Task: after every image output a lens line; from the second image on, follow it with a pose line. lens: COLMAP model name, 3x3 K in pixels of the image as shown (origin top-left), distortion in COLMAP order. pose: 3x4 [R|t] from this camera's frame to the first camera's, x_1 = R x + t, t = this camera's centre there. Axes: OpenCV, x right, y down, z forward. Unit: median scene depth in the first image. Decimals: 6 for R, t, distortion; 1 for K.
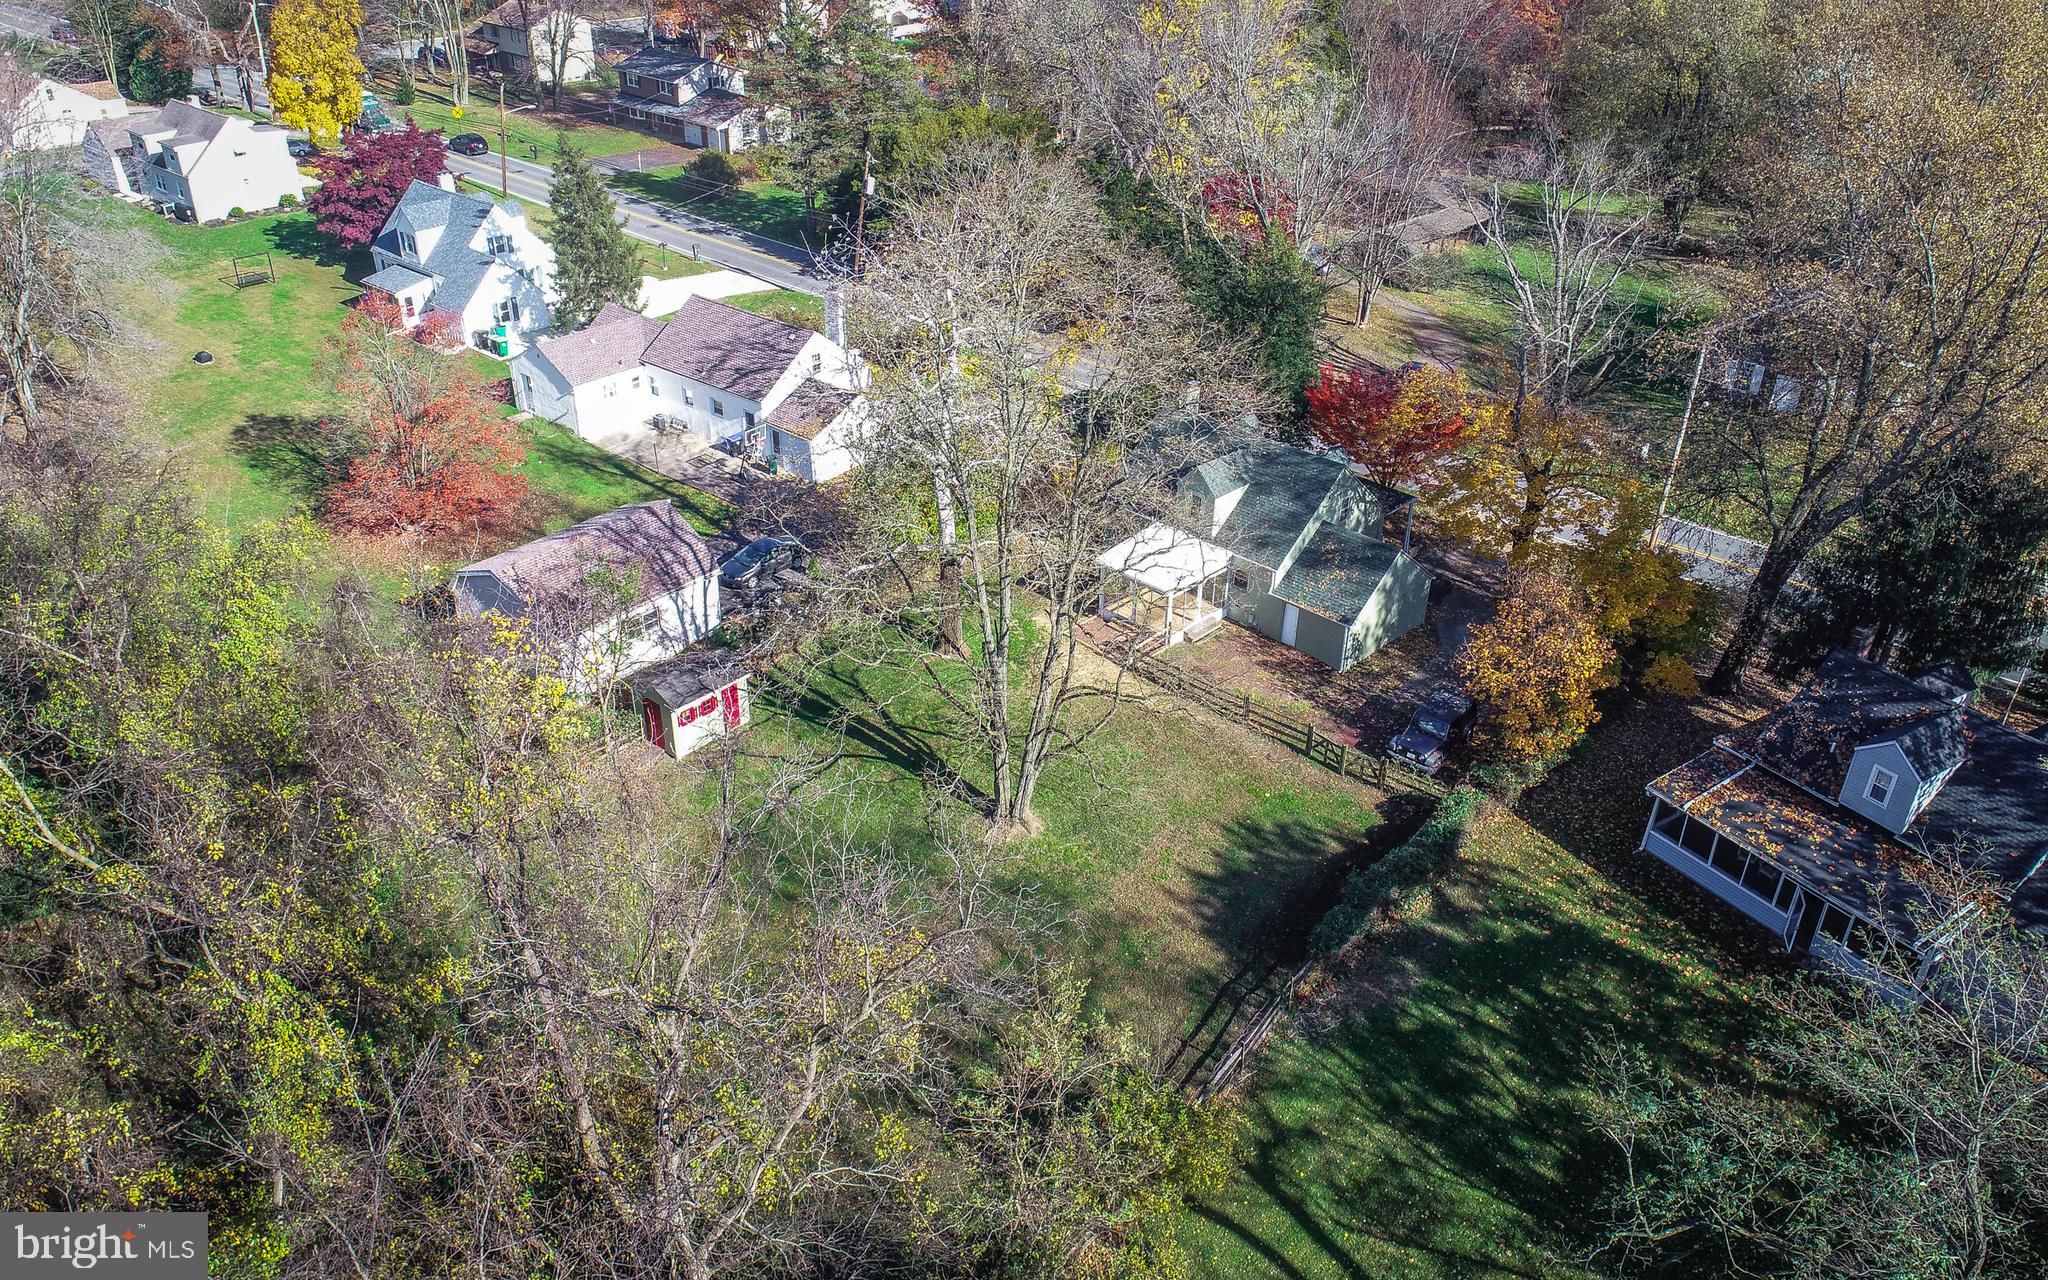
lens RADIAL K [[1557.1, 0, 1026.0], [0, 1557.1, 656.4], [0, 0, 1]] dist [-0.005553, 0.012666]
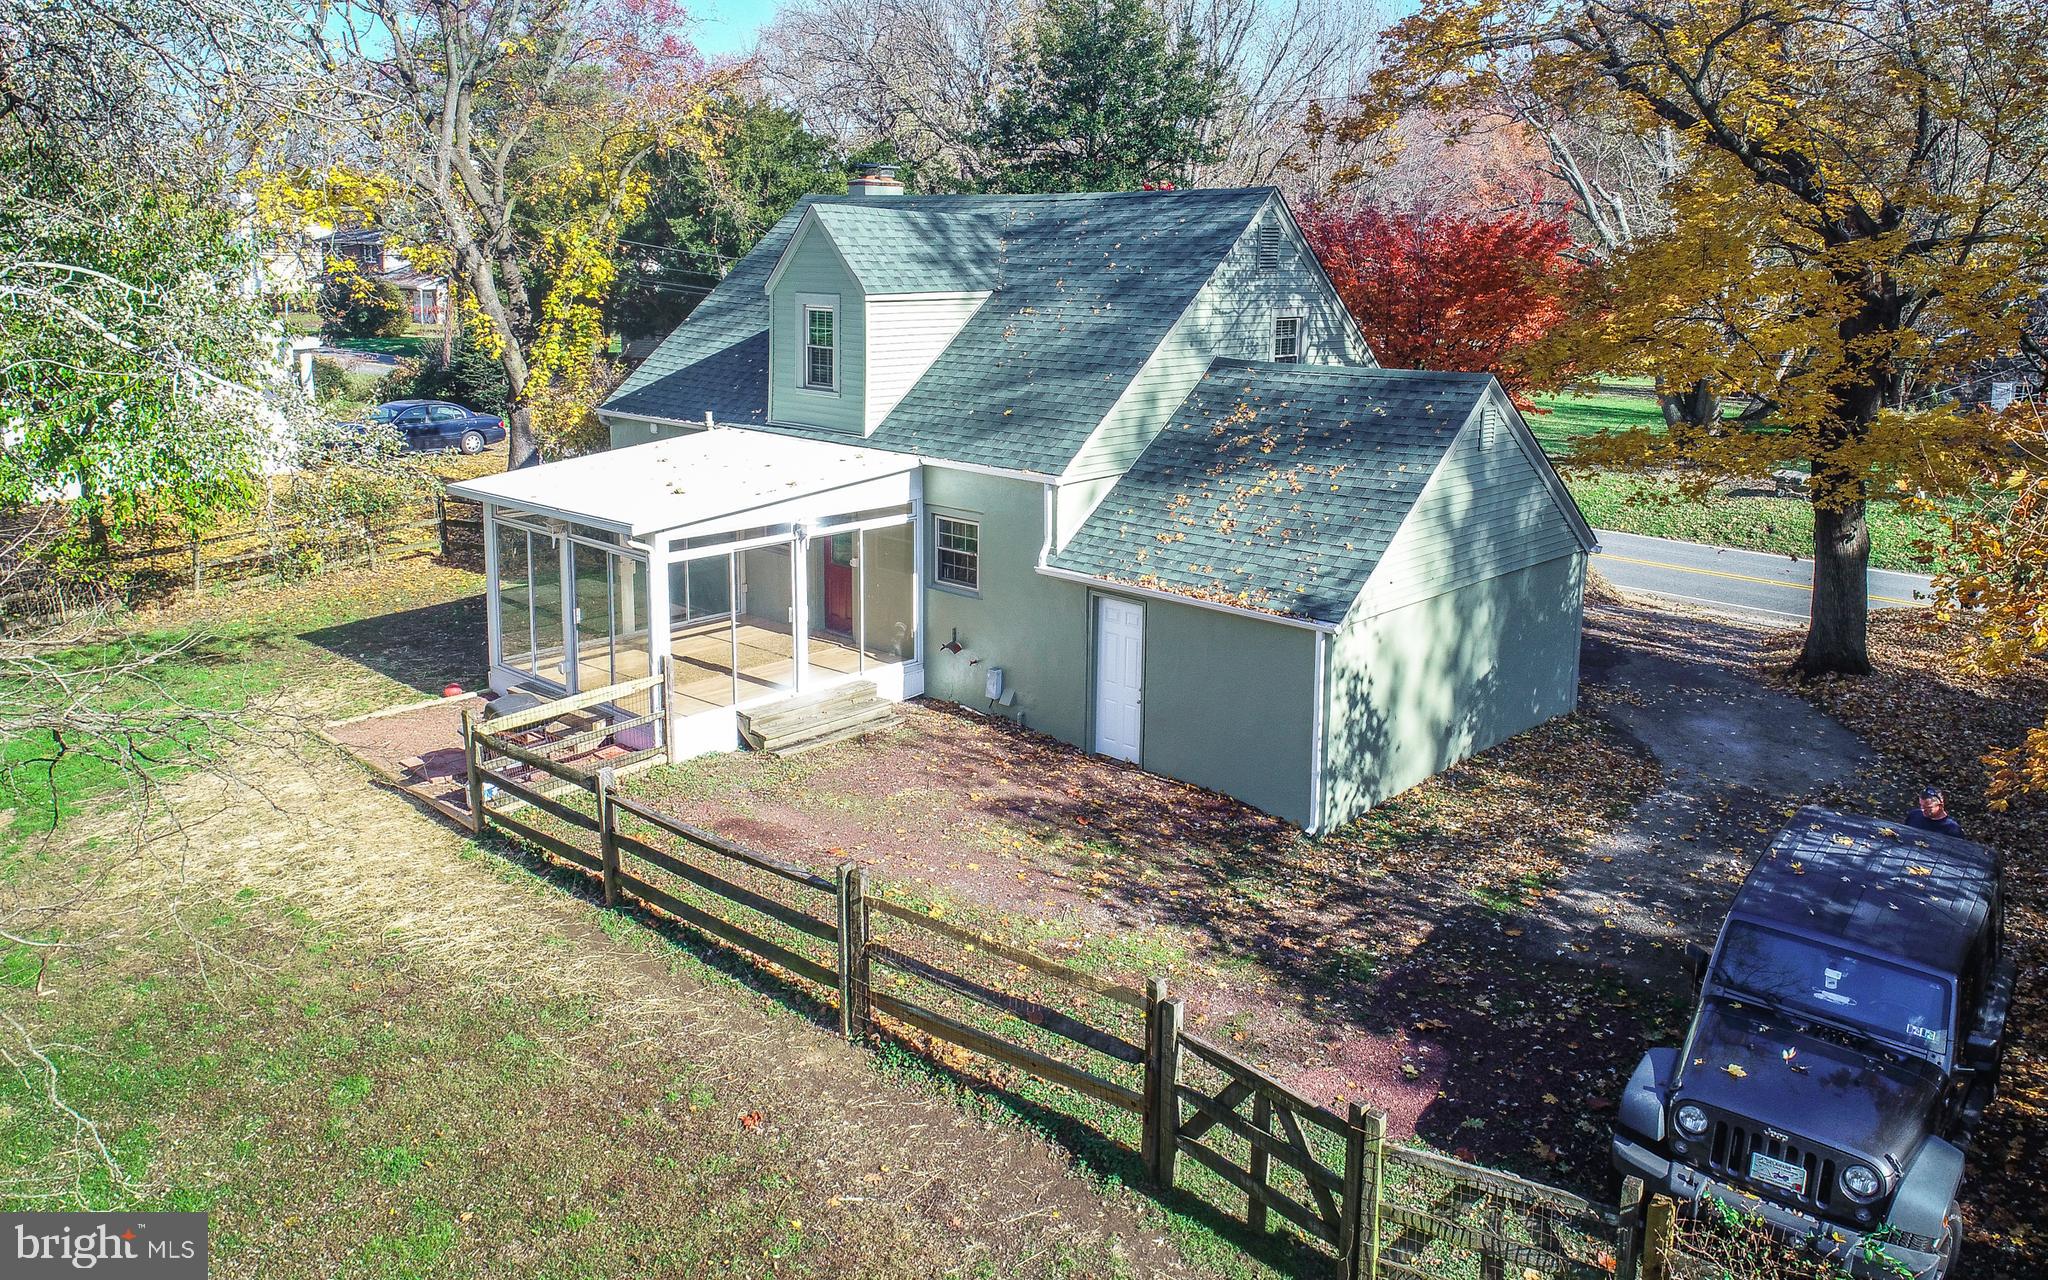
lens RADIAL K [[1659.7, 0, 1020.4], [0, 1659.7, 433.0], [0, 0, 1]] dist [0.055936, 0.001453]
pose [[0.999401, -0.012147, 0.032398, 0.144969], [0.023369, 0.927492, -0.373111, 0.049755], [-0.025517, 0.373645, 0.927221, 0.717777]]
